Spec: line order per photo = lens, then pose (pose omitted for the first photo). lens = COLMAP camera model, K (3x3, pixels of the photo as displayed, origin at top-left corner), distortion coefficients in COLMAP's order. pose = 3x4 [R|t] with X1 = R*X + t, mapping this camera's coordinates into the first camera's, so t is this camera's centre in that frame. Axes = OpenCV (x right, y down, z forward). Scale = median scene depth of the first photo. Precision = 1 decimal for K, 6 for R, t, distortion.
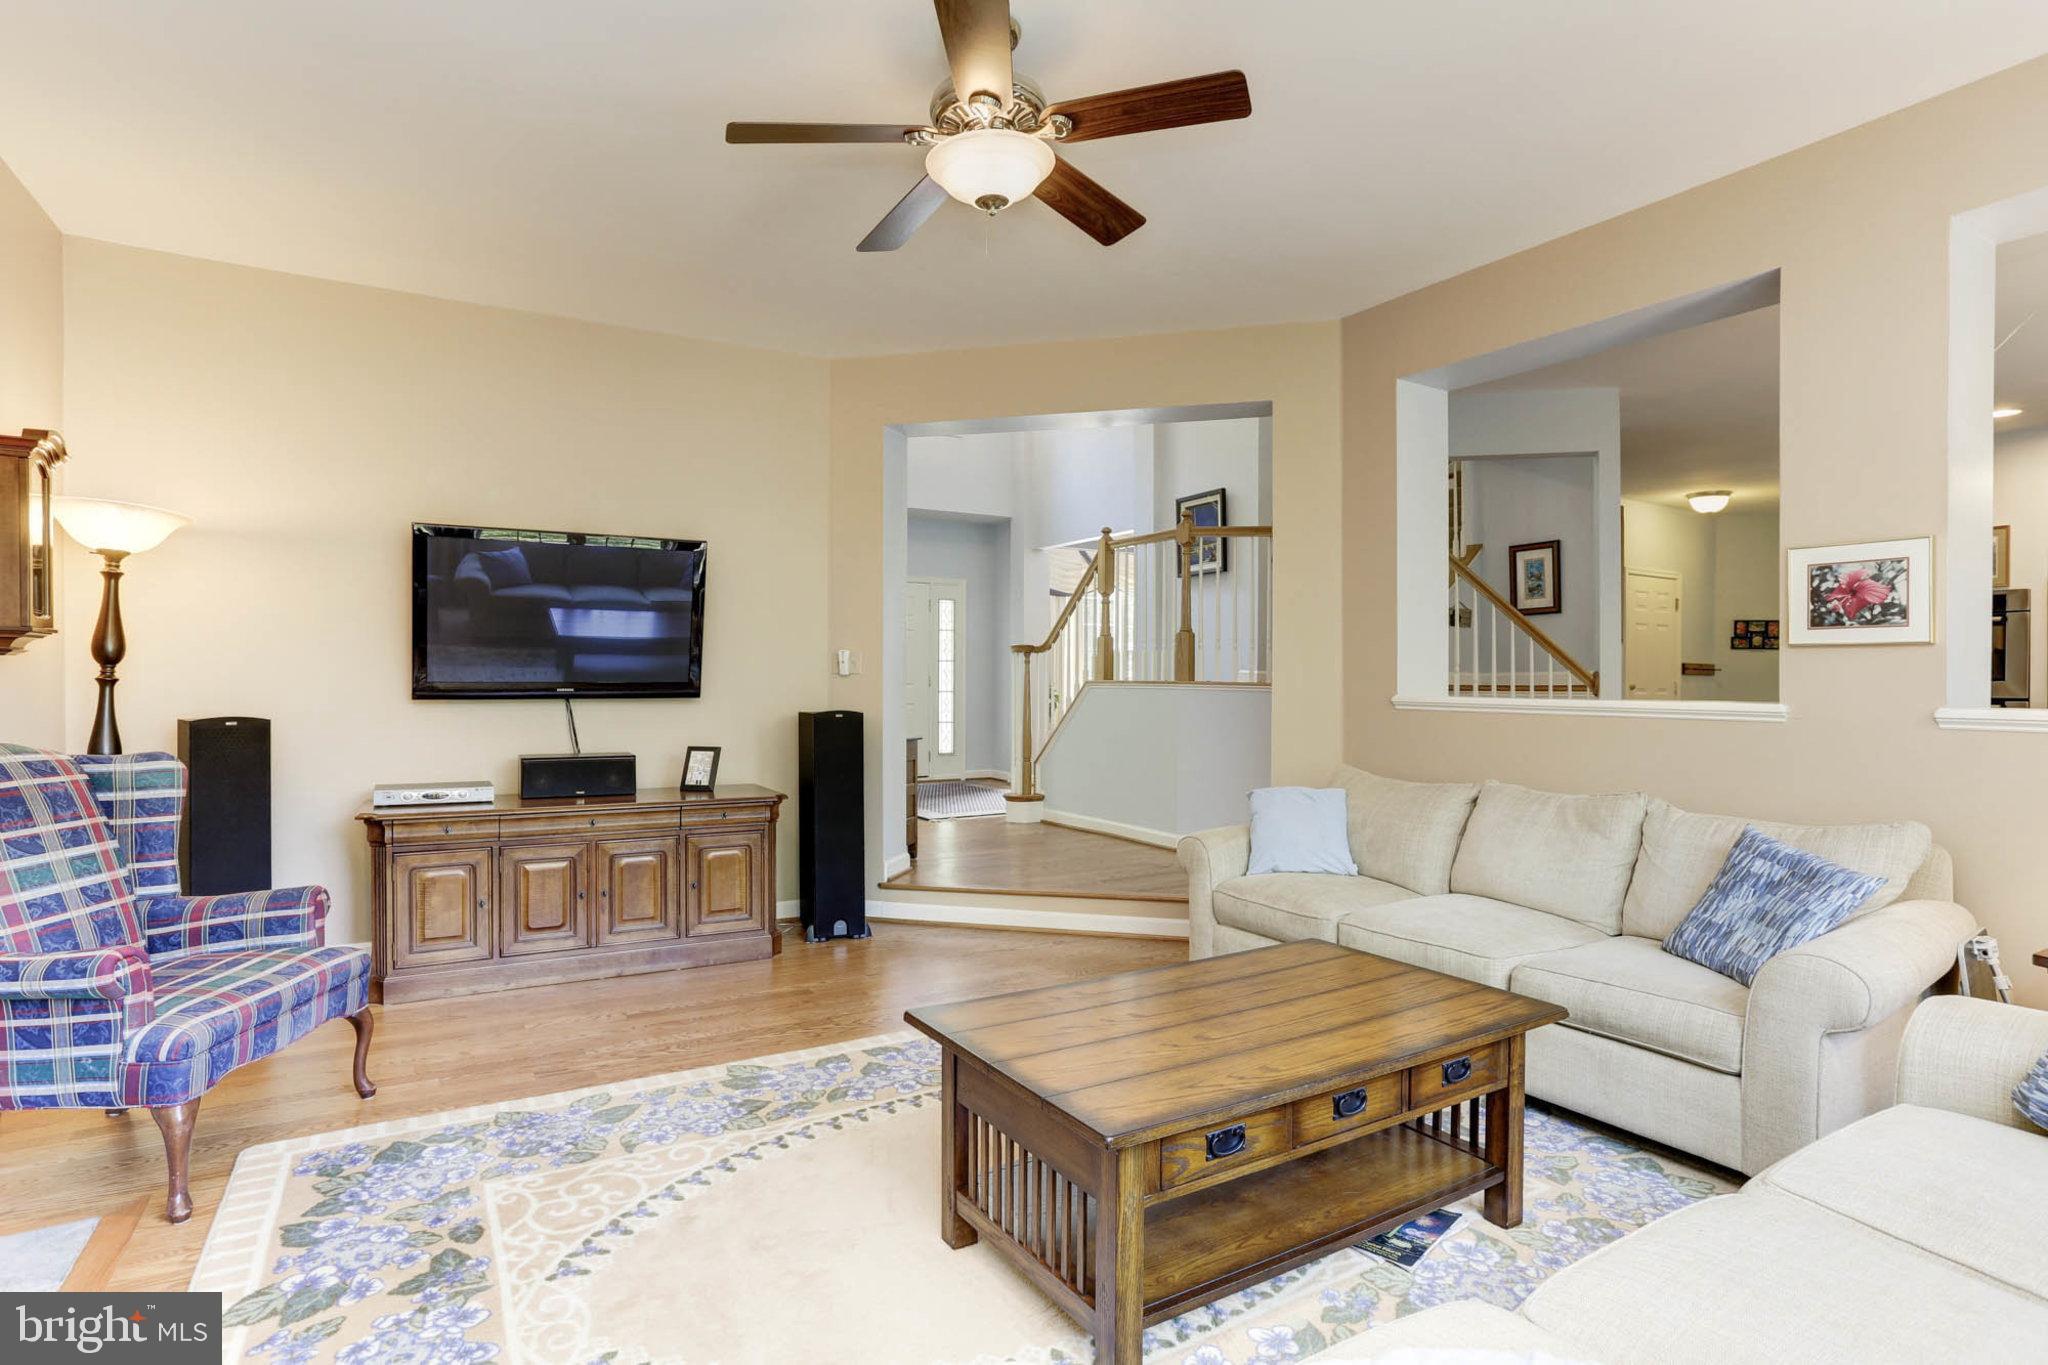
lens RADIAL K [[1023.3, 0, 994.0], [0, 1023.3, 666.5], [0, 0, 1]] dist [-0.051838, 0.035957]
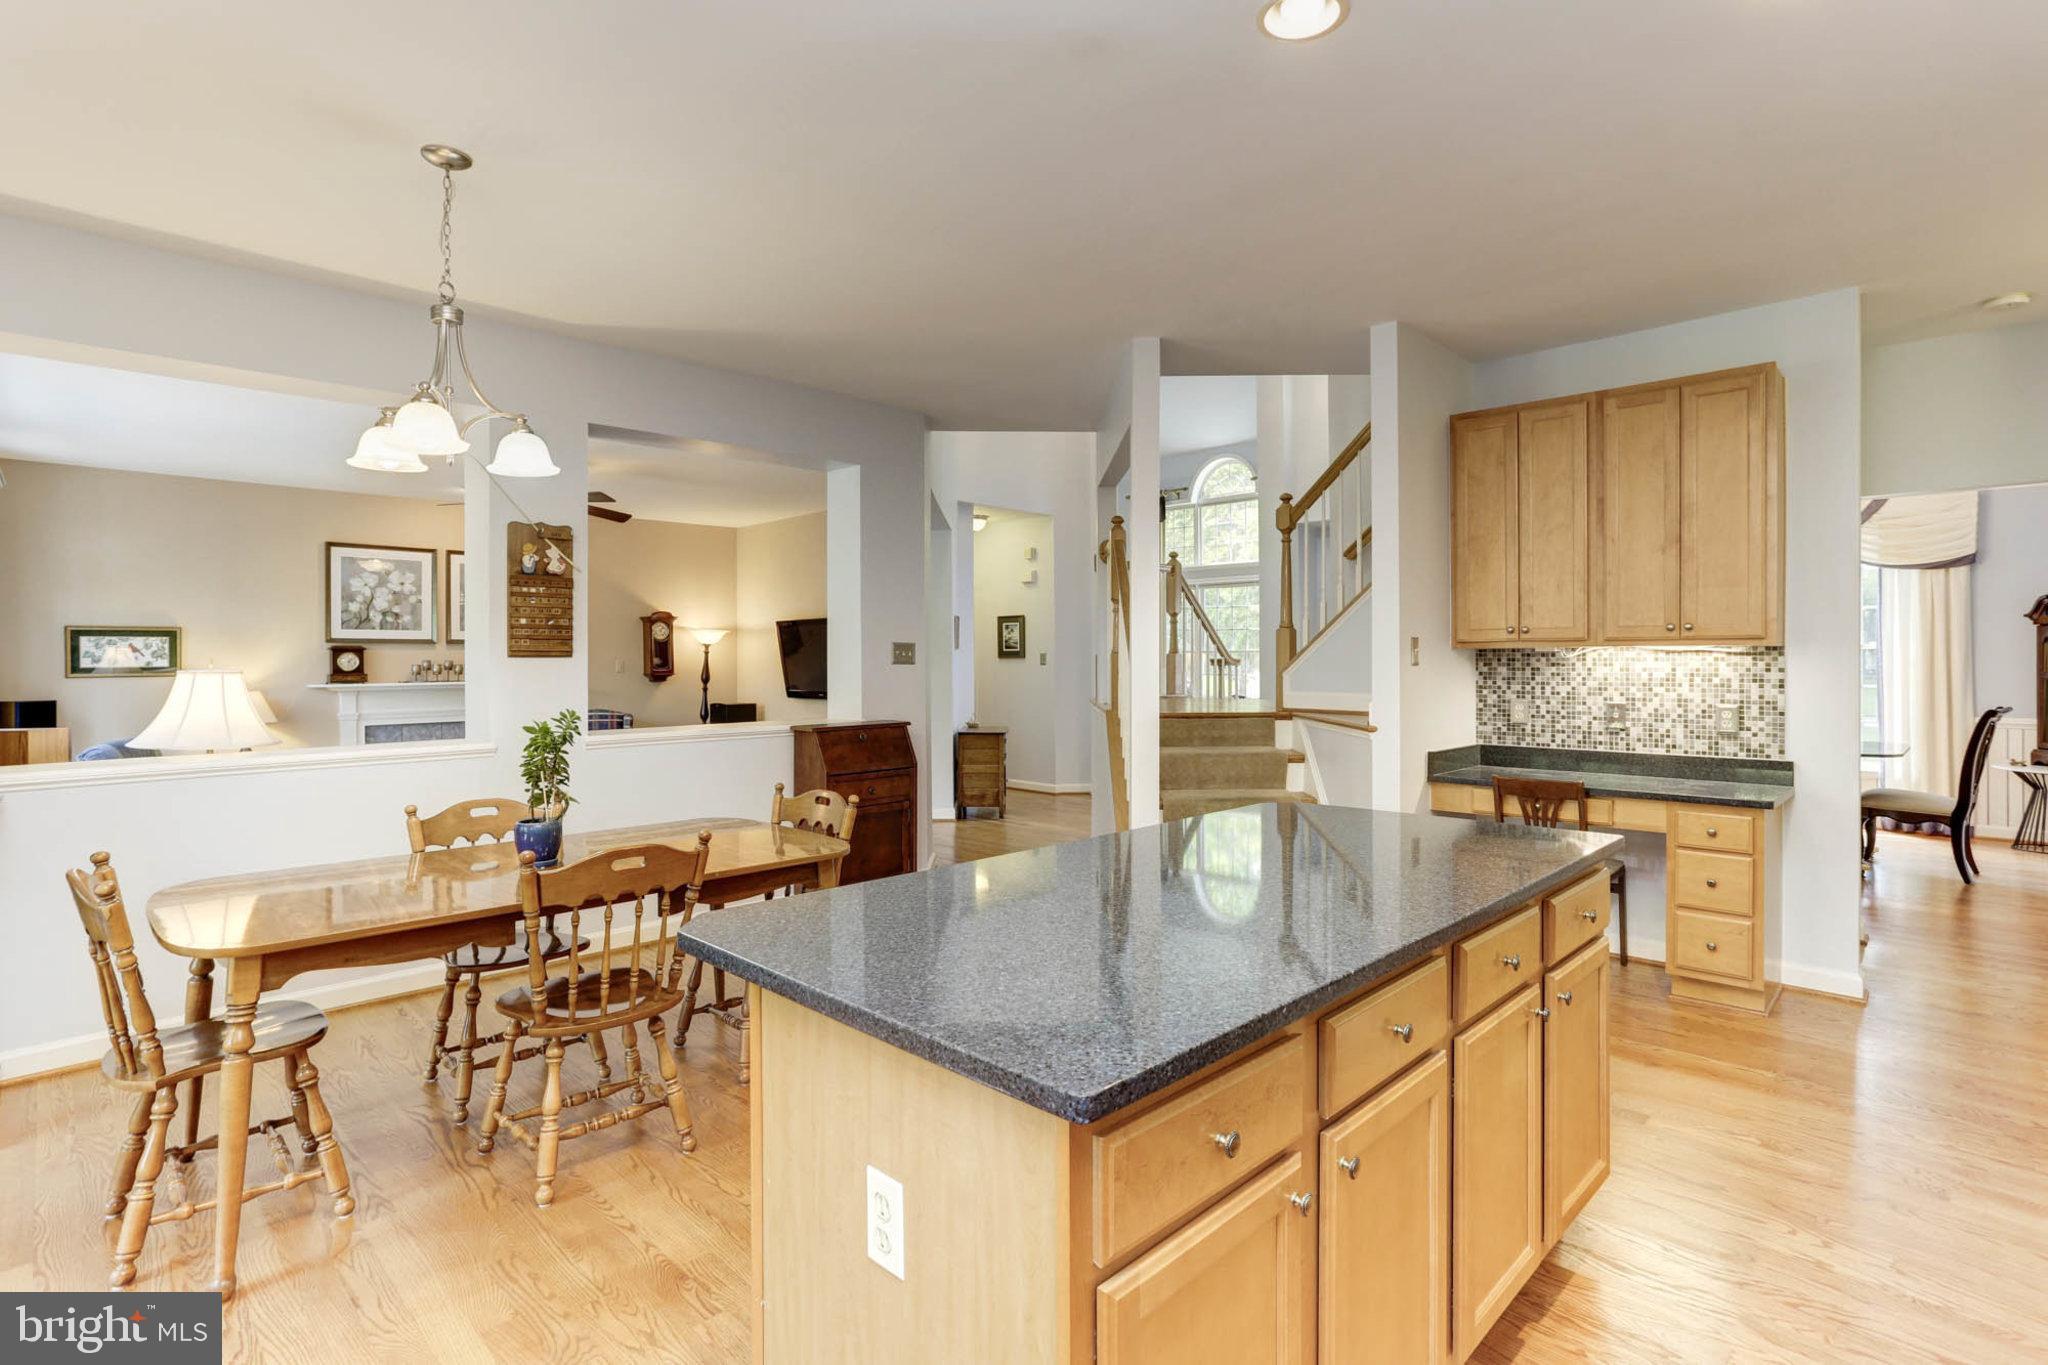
lens RADIAL K [[1008.0, 0, 1015.2], [0, 1008.0, 665.3], [0, 0, 1]] dist [-0.042967, 0.024215]
pose [[0.258212, -0.000639, -0.966088, 2.517617], [0.020842, 0.999771, 0.004909, -0.058973], [0.965863, -0.021402, 0.258166, 1.326179]]
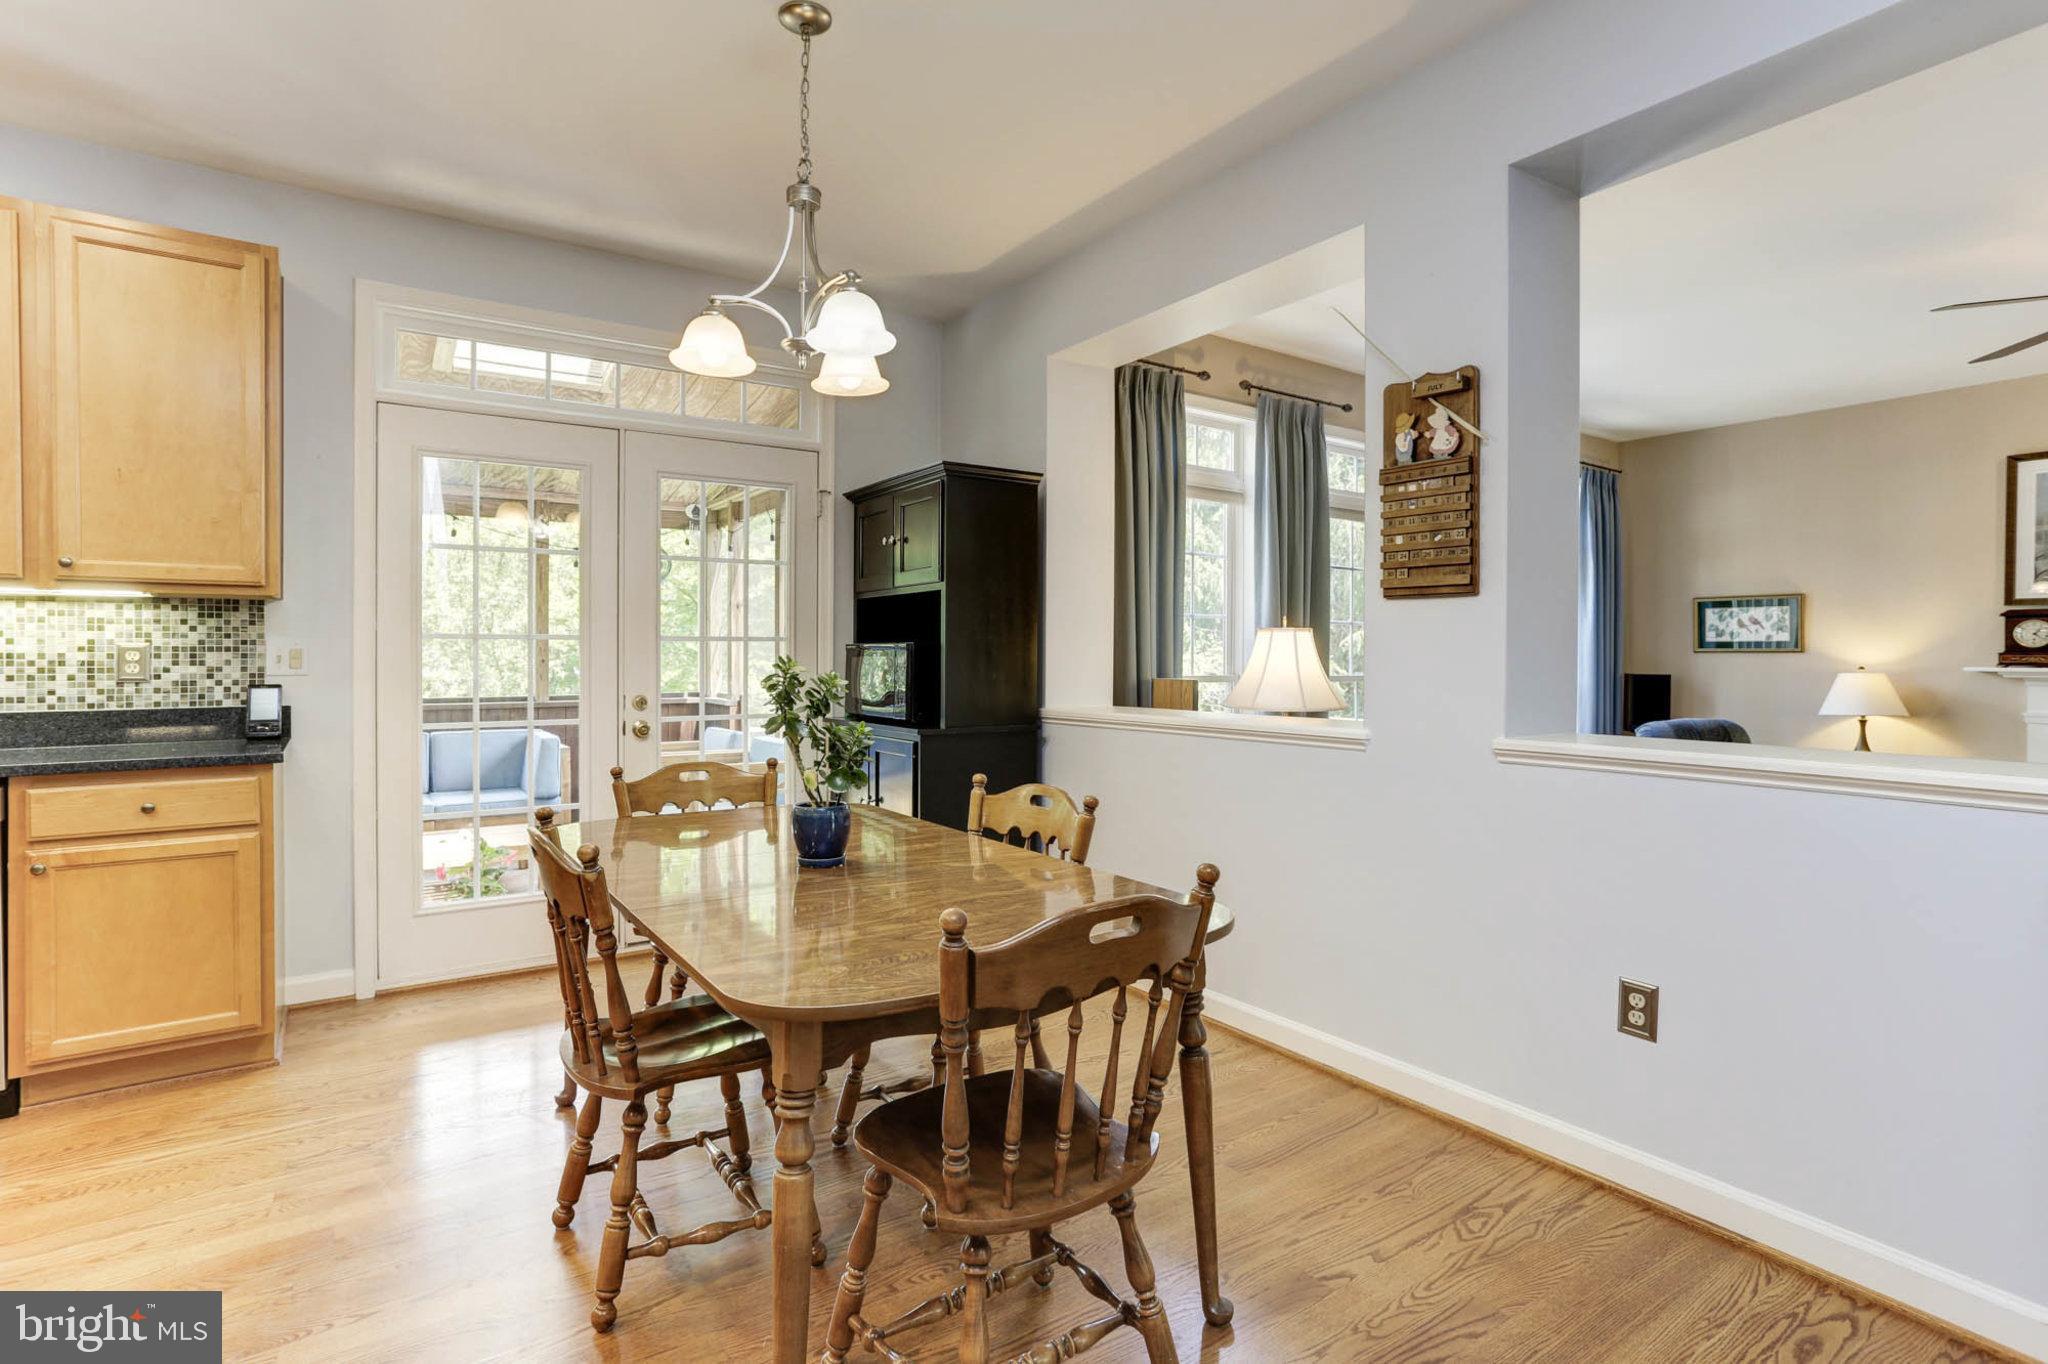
lens RADIAL K [[1008.0, 0, 1015.2], [0, 1008.0, 664.8], [0, 0, 1]] dist [-0.042967, 0.024215]
pose [[-0.997504, -0.010719, -0.069793, 1.352299], [-0.010445, 0.999936, -0.004299, -0.011631], [0.069834, -0.003559, -0.997552, 1.885417]]
